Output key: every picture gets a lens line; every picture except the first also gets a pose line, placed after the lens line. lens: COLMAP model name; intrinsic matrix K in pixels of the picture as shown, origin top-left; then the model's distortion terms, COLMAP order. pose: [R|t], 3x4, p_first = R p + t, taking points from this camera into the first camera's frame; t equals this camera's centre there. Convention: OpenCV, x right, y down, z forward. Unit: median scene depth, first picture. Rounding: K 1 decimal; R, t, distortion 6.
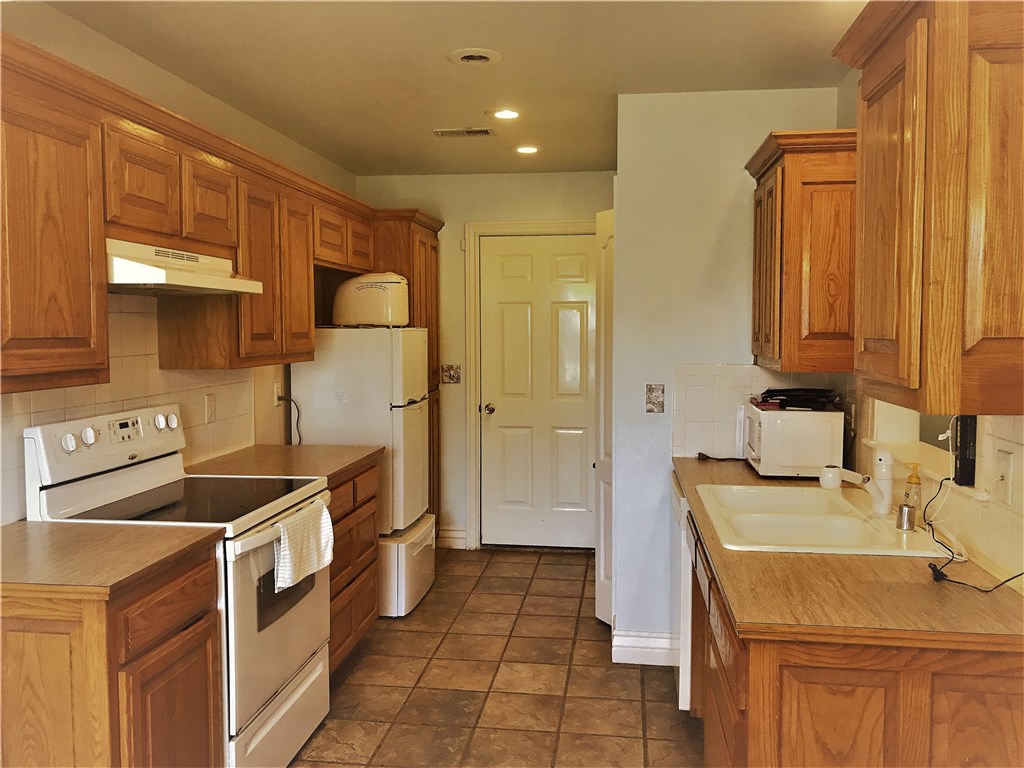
lens RADIAL K [[859.2, 0, 517.7], [0, 859.2, 383.3], [0, 0, 1]] dist [0.027685, -0.031776]
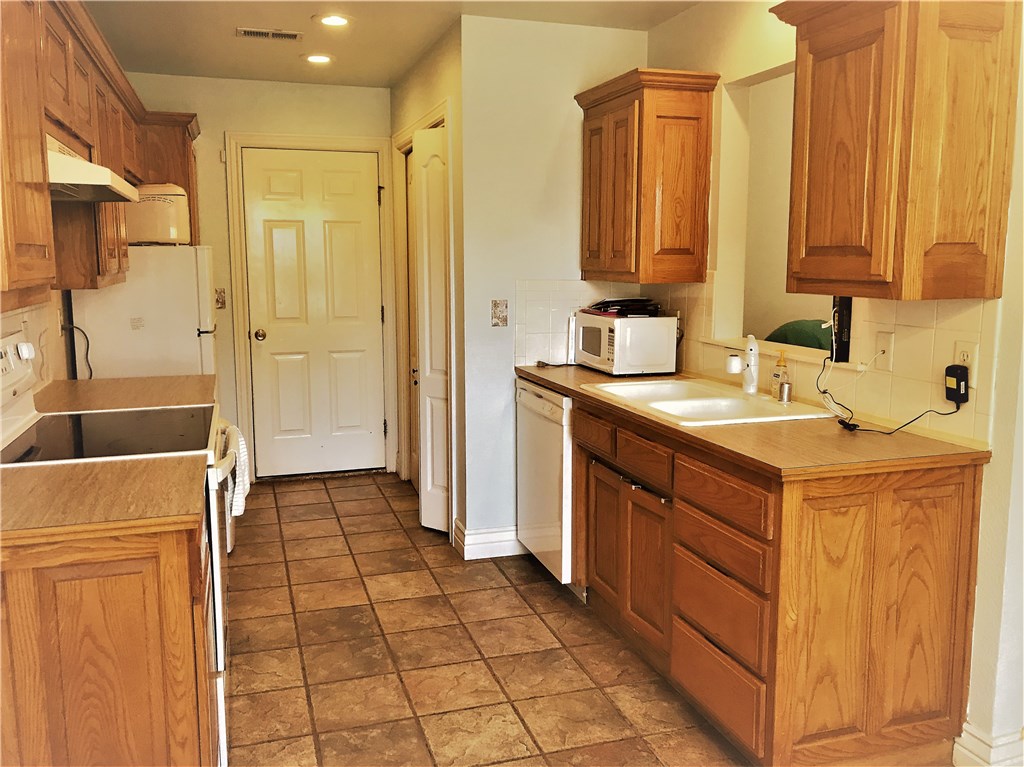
lens RADIAL K [[859.2, 0, 545.7], [0, 859.2, 383.5], [0, 0, 1]] dist [0.027685, -0.031776]
pose [[0.899114, -0.064384, 0.432954, -0.287113], [0.028798, 0.995681, 0.088262, 0.014192], [-0.436767, -0.066889, 0.897085, 0.010488]]
